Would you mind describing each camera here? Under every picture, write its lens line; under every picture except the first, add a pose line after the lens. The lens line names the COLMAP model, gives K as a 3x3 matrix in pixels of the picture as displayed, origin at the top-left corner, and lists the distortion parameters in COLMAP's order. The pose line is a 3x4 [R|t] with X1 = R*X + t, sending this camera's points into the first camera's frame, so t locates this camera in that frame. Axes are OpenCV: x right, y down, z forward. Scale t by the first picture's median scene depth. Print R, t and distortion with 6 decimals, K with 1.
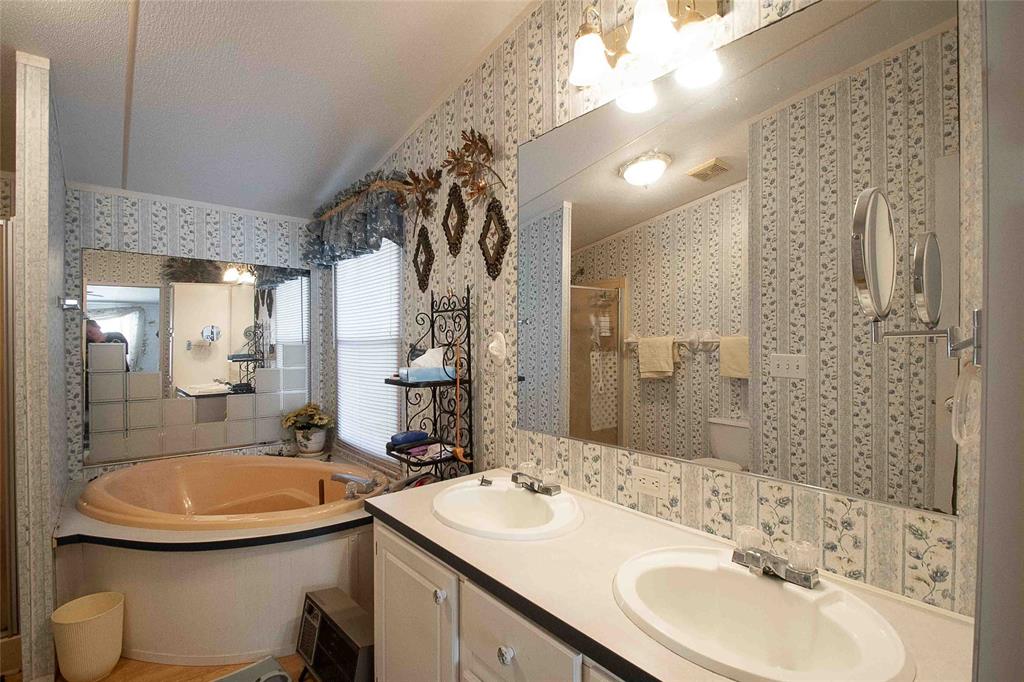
lens RADIAL K [[476.3, 0, 510.4], [0, 476.3, 363.9], [0, 0, 1]] dist [0.055632, -0.000024]
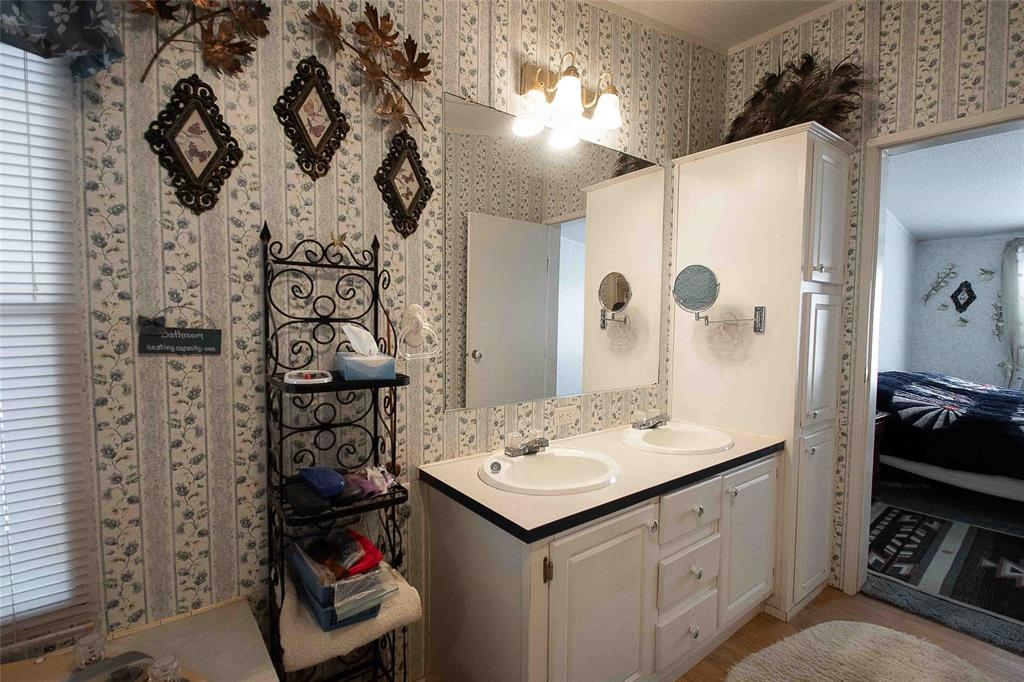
lens RADIAL K [[480.6, 0, 507.6], [0, 480.6, 345.2], [0, 0, 1]] dist [0.022339, -0.022308]
pose [[0.048078, -0.087403, 0.995012, -0.778090], [0.000094, 0.996165, 0.087499, -0.064455], [-0.998844, -0.004114, 0.047902, 0.743899]]
